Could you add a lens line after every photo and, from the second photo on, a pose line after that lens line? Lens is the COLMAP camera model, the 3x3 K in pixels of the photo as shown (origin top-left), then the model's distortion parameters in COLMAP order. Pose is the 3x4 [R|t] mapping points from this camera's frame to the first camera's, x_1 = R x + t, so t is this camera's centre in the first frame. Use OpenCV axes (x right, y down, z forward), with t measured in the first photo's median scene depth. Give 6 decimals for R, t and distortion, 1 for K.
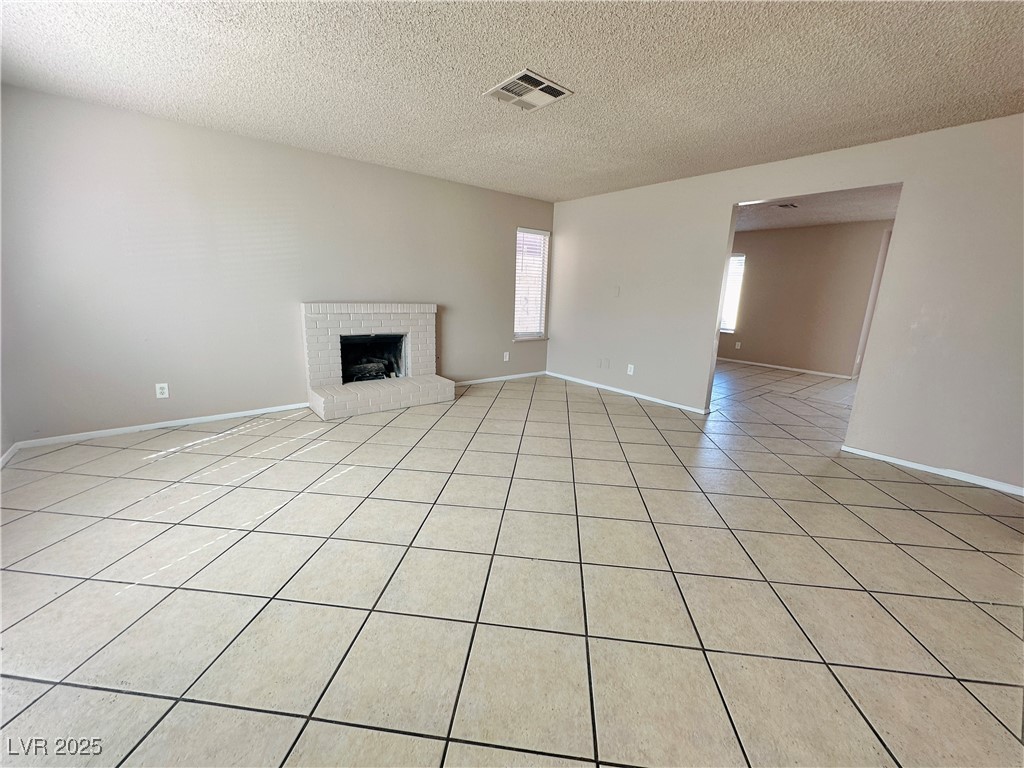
lens RADIAL K [[410.1, 0, 504.4], [0, 410.1, 385.5], [0, 0, 1]] dist [-0.002466, 0.000895]
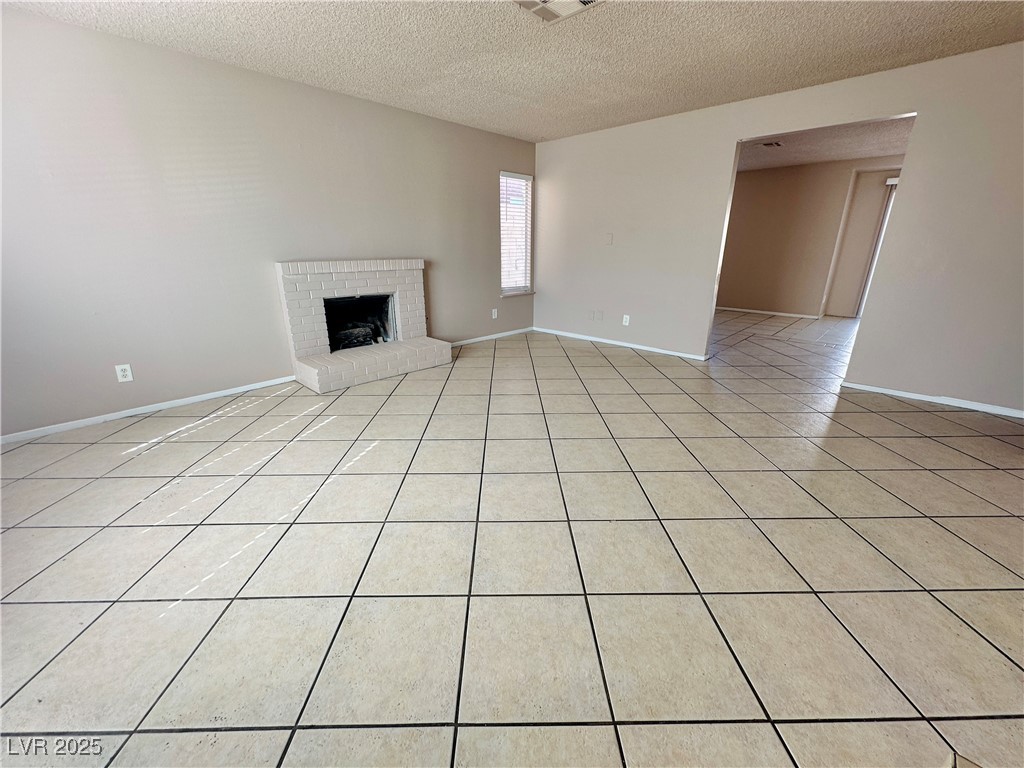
lens RADIAL K [[410.1, 0, 501.7], [0, 410.1, 386.5], [0, 0, 1]] dist [-0.002466, 0.000895]
pose [[0.991526, -0.070693, 0.108994, -0.193183], [0.059257, 0.992725, 0.104813, -0.003379], [-0.115611, -0.097467, 0.988501, 0.081341]]
